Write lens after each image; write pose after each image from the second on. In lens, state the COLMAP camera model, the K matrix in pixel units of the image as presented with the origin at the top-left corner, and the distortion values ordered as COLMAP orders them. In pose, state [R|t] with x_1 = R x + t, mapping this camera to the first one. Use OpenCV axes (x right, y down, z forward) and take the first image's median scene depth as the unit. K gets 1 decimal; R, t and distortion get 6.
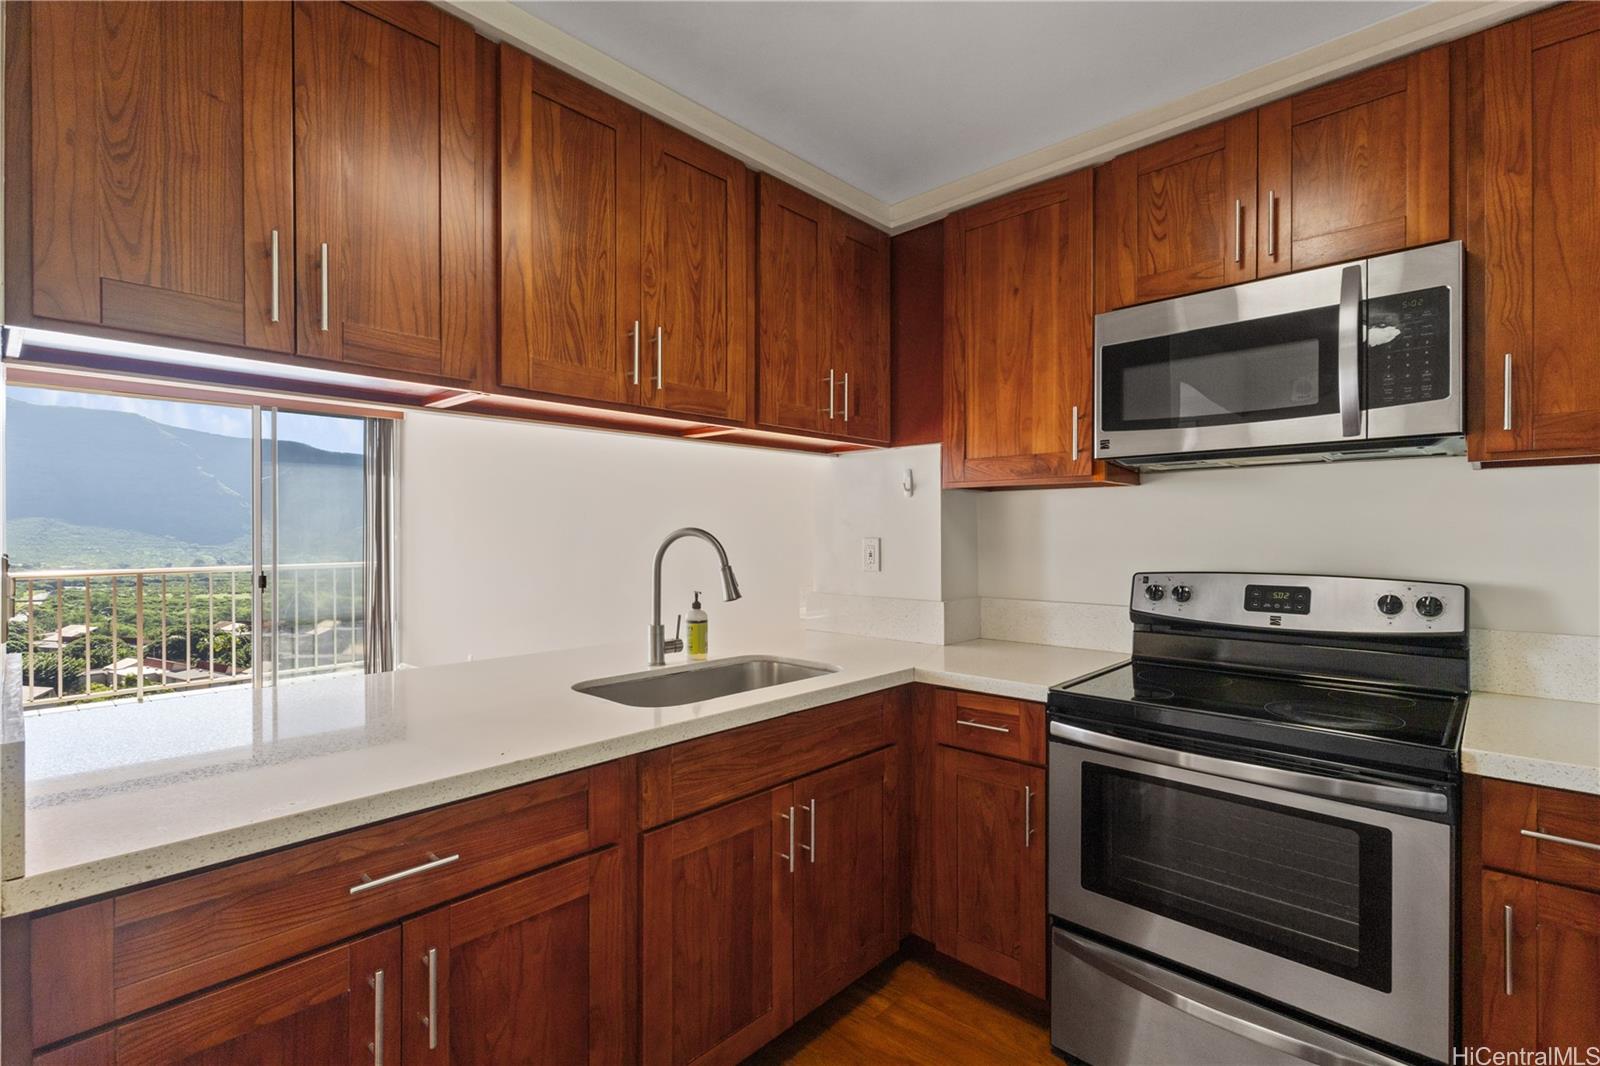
lens RADIAL K [[733.6, 0, 800.0], [0, 733.6, 533.0], [0, 0, 1]] dist [0.000734, 0.000908]
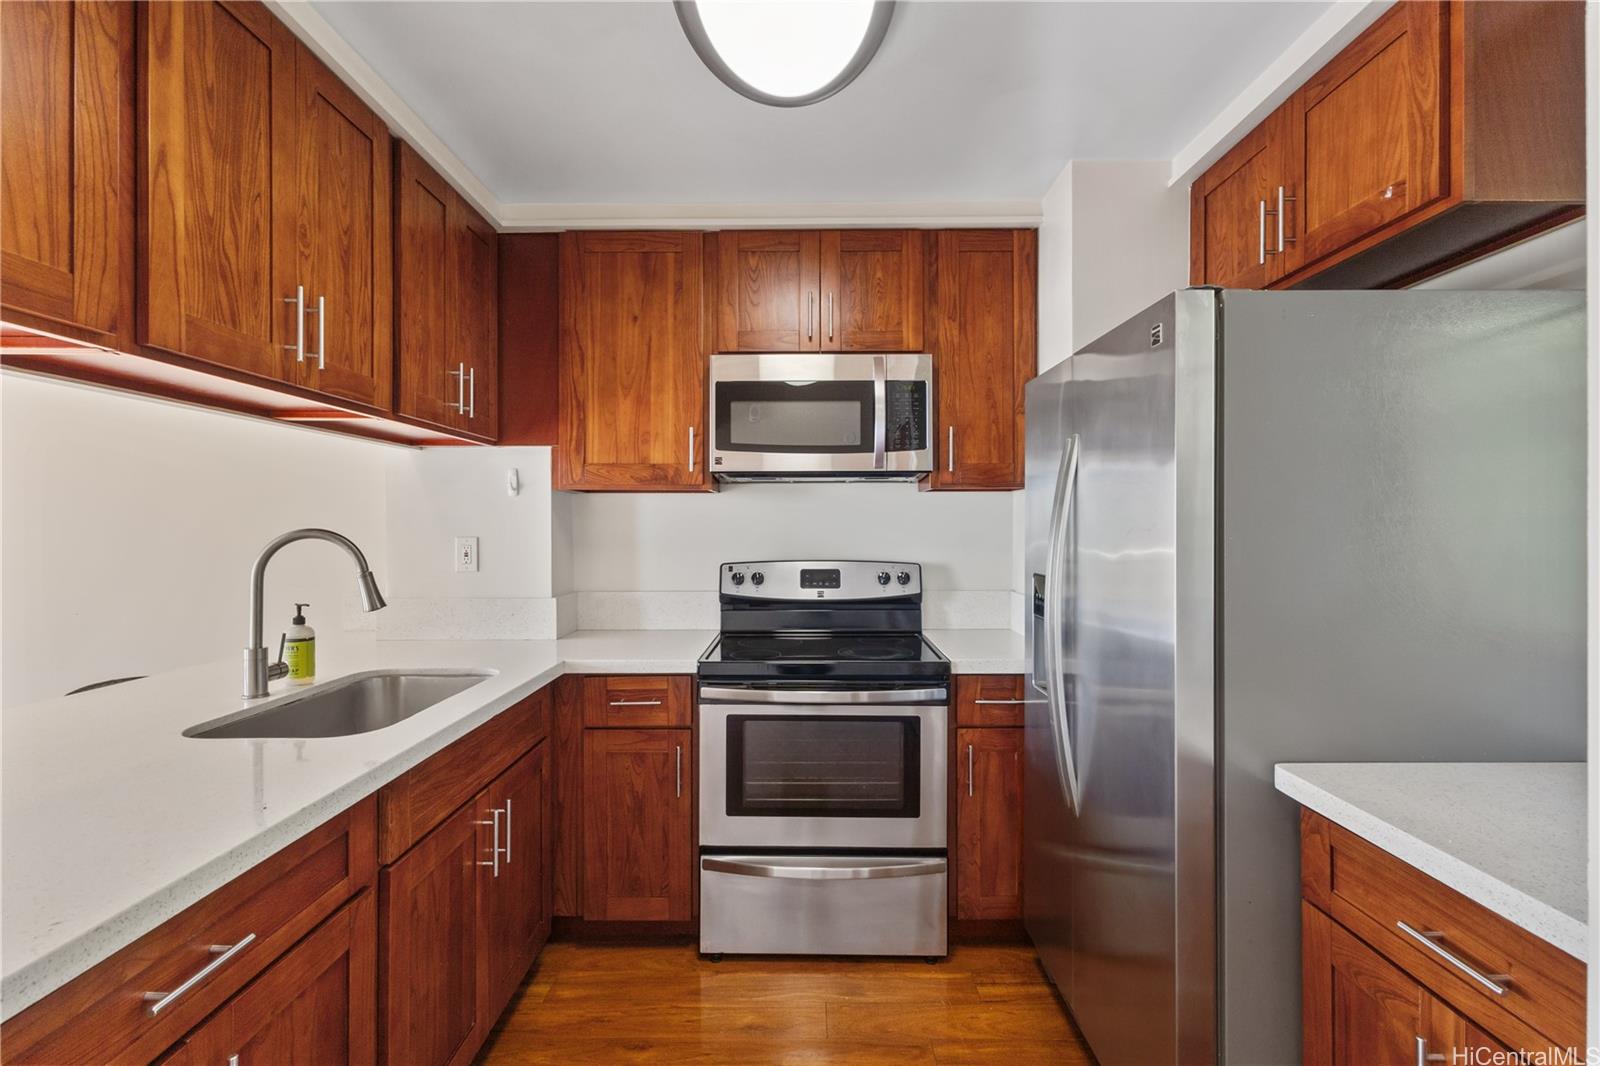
lens RADIAL K [[737.7, 0, 800.4], [0, 737.7, 524.4], [0, 0, 1]] dist [-0.000043, 0.000509]
pose [[0.737710, 0.001006, 0.675117, -0.327709], [0.000772, 0.999997, -0.002333, -0.010365], [-0.675117, 0.002242, 0.737707, -0.014333]]
